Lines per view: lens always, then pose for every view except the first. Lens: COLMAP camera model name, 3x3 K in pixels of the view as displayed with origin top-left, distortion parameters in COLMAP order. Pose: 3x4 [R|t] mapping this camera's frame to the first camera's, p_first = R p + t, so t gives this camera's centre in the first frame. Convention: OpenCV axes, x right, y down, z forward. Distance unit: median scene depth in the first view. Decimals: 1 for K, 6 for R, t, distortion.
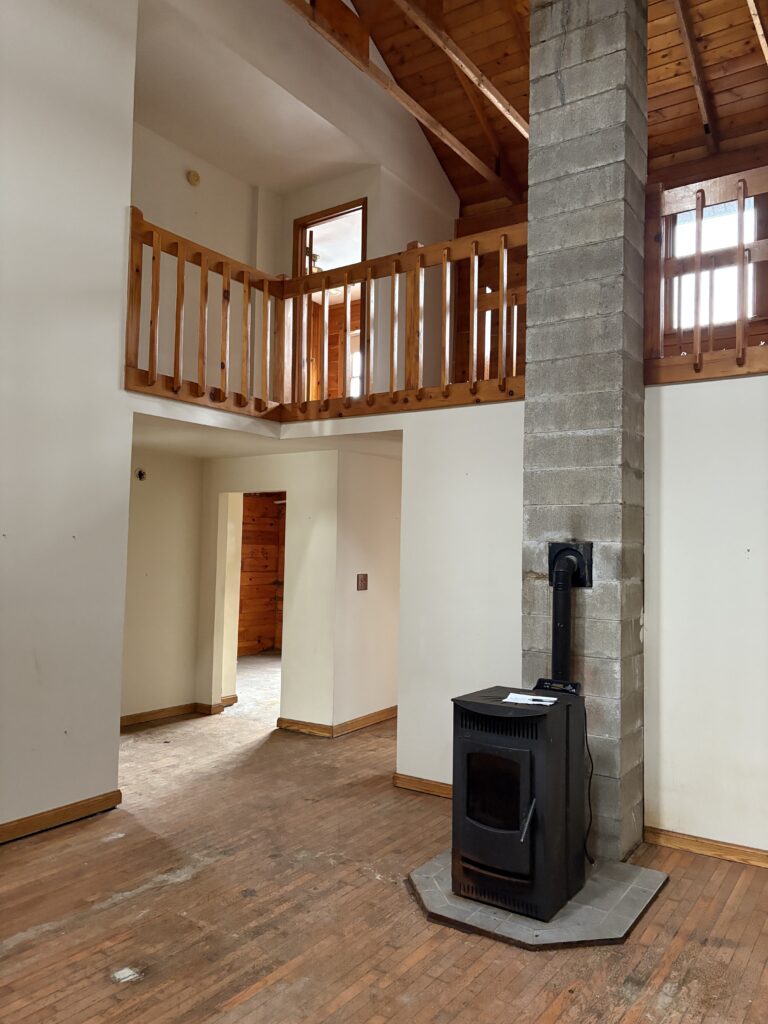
lens RADIAL K [[767.0, 0, 384.8], [0, 767.0, 514.1], [0, 0, 1]] dist [0.023444, -0.016785]
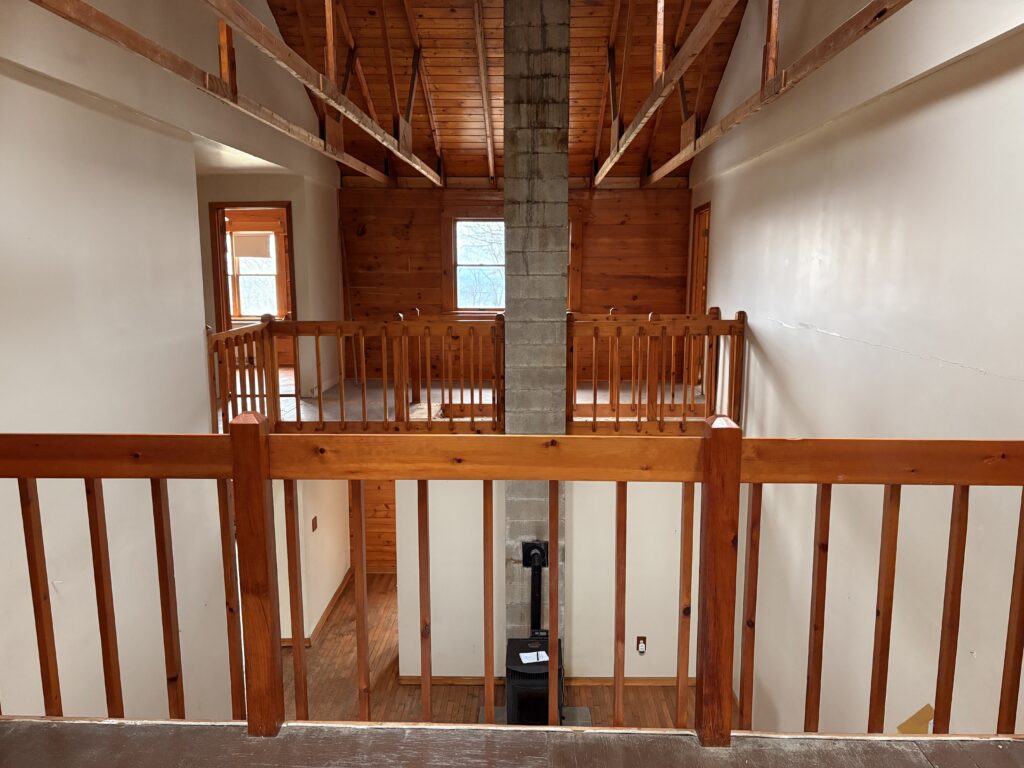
lens RADIAL K [[767.0, 0, 513.2], [0, 767.0, 384.8], [0, 0, 1]] dist [0.023444, -0.016785]
pose [[0.840442, -0.096023, 0.533327, -0.664747], [-0.007376, 0.982057, 0.188439, -0.615908], [-0.541852, -0.162306, 0.824653, -0.319807]]
